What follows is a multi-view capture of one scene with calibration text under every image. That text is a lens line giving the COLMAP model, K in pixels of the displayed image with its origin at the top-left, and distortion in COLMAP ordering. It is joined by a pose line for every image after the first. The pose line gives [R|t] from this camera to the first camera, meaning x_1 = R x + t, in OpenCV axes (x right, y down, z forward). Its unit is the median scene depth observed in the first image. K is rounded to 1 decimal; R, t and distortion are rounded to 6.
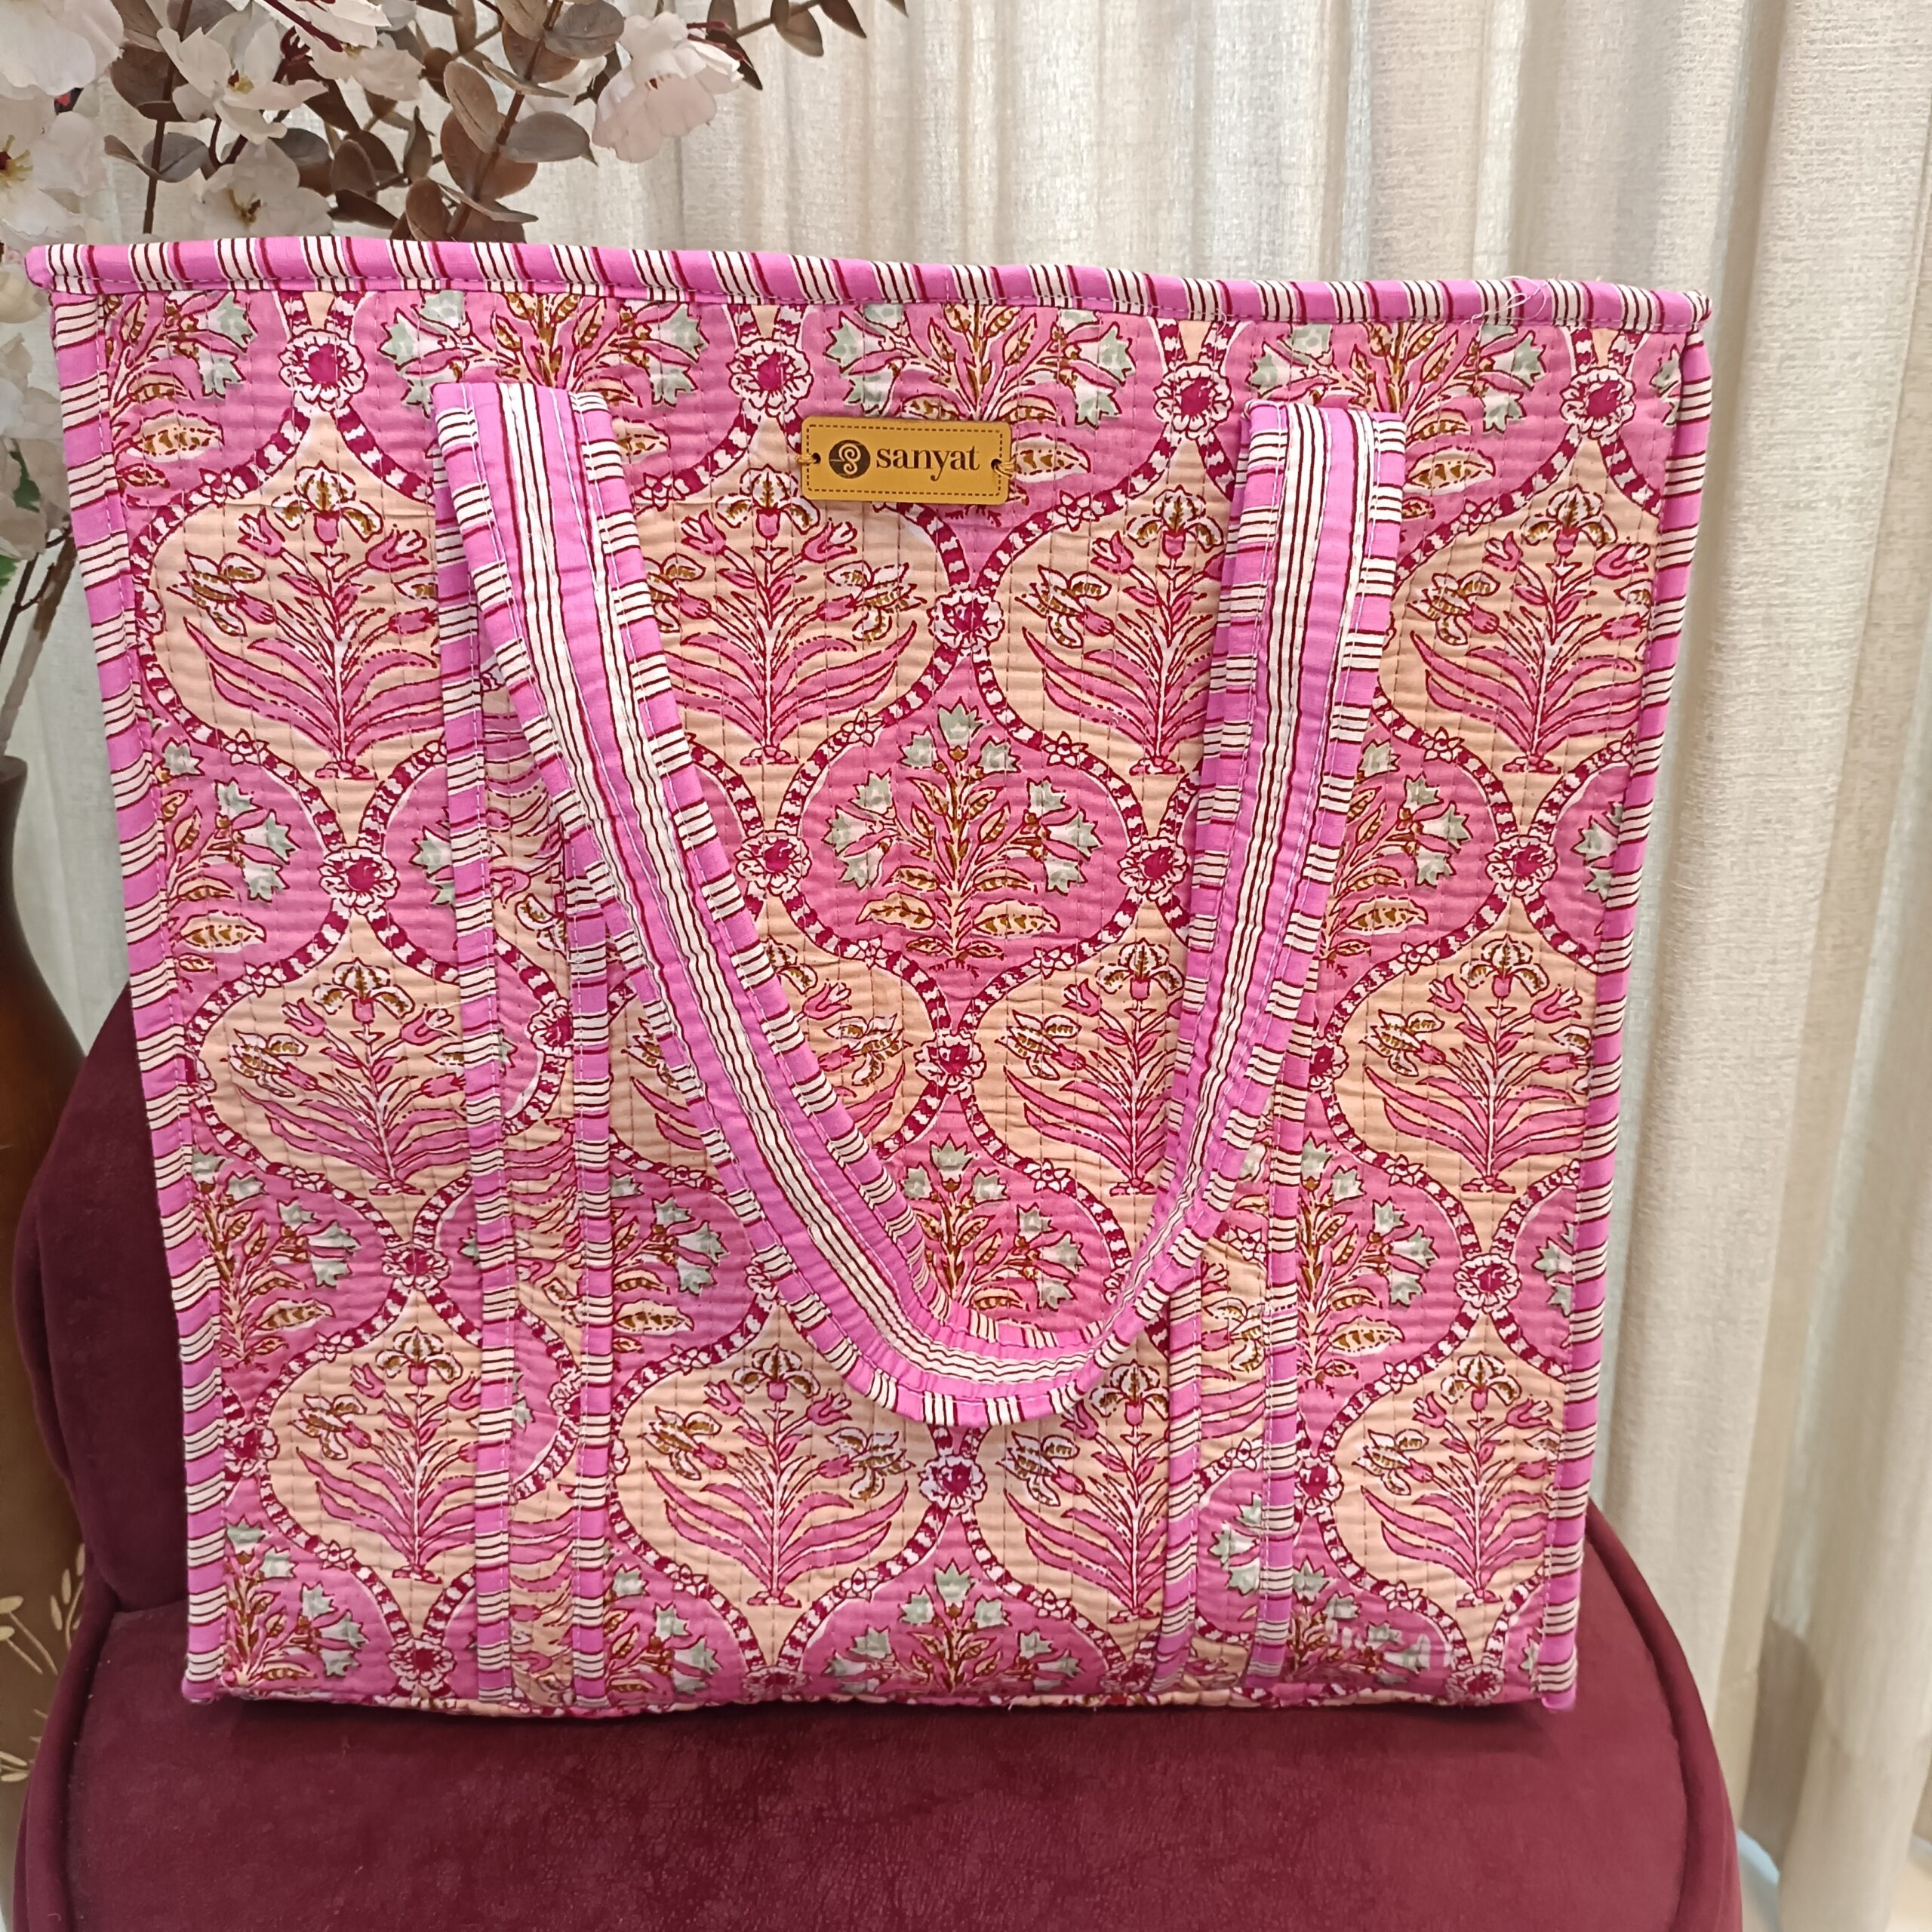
lens RADIAL K [[1923.9, 0, 965.9], [0, 1923.9, 956.0], [0, 0, 1]] dist [0.034883, 0.019216]
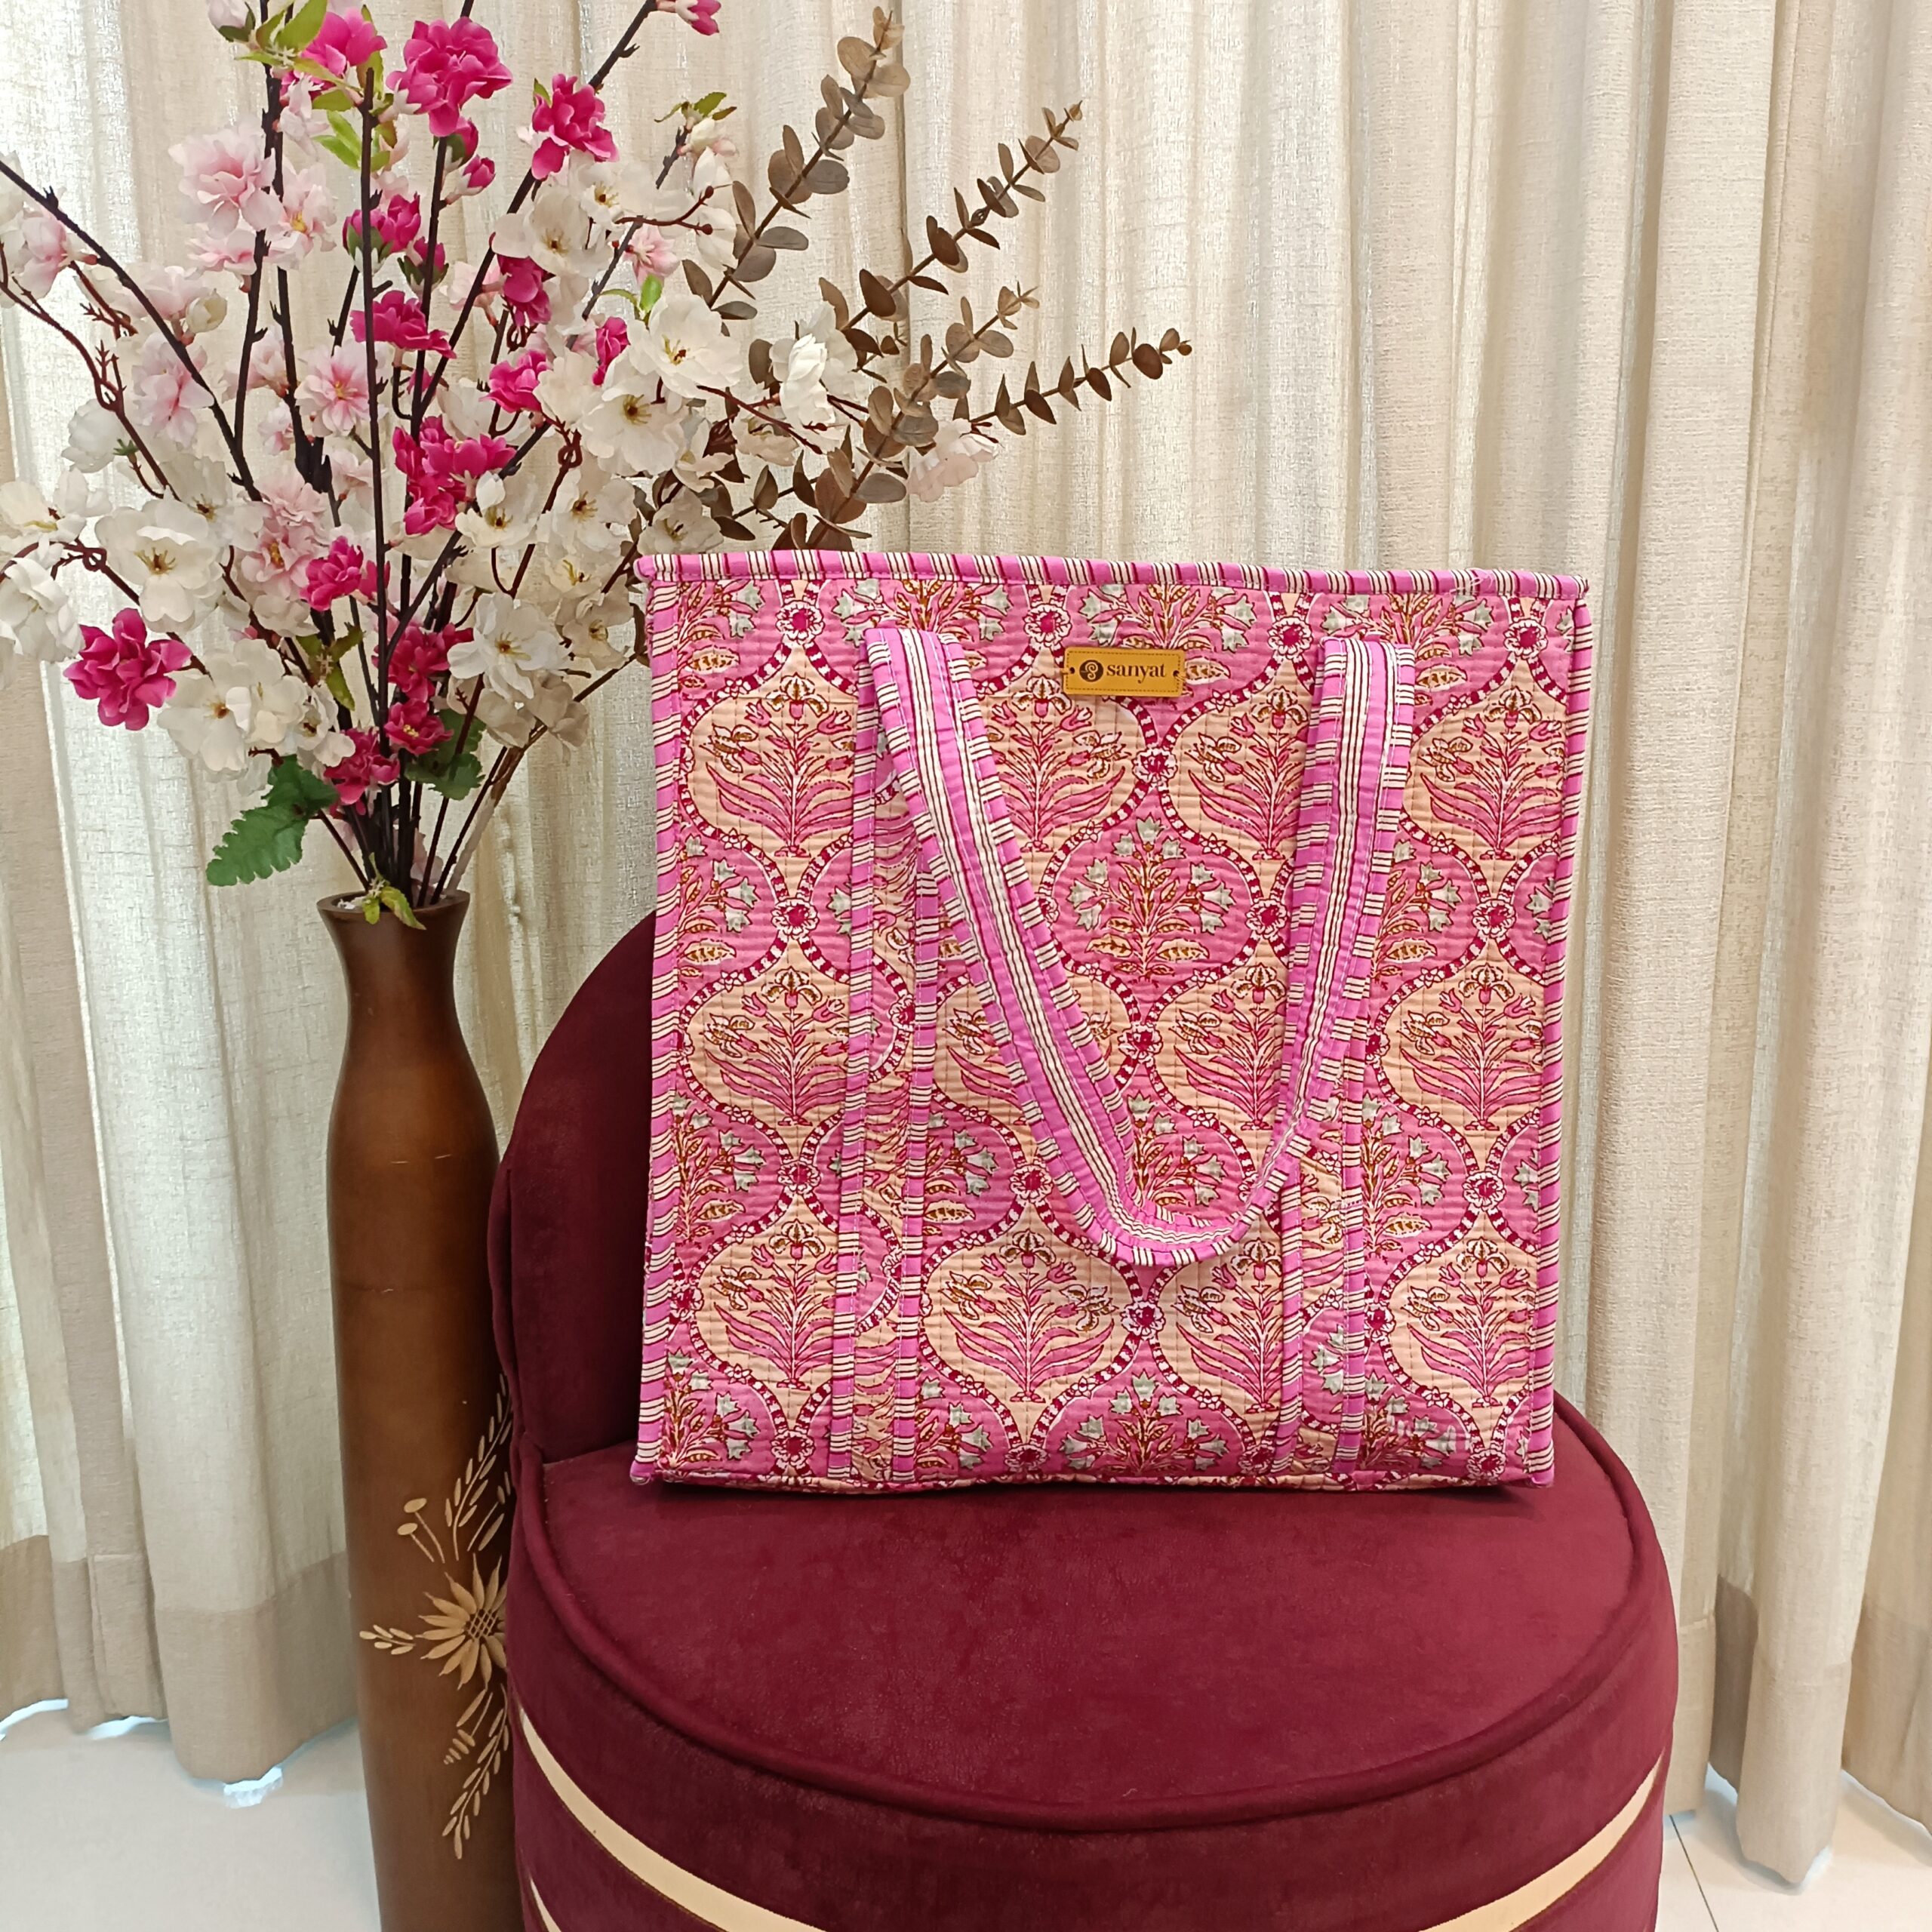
lens RADIAL K [[2007.2, 0, 966.0], [0, 2007.2, 966.0], [0, 0, 1]] dist [0.049260, 0.029459]
pose [[0.999938, -0.003646, 0.010558, -0.176193], [0.005035, 0.990878, -0.134671, 0.223661], [-0.009971, 0.134716, 0.990834, -0.677560]]
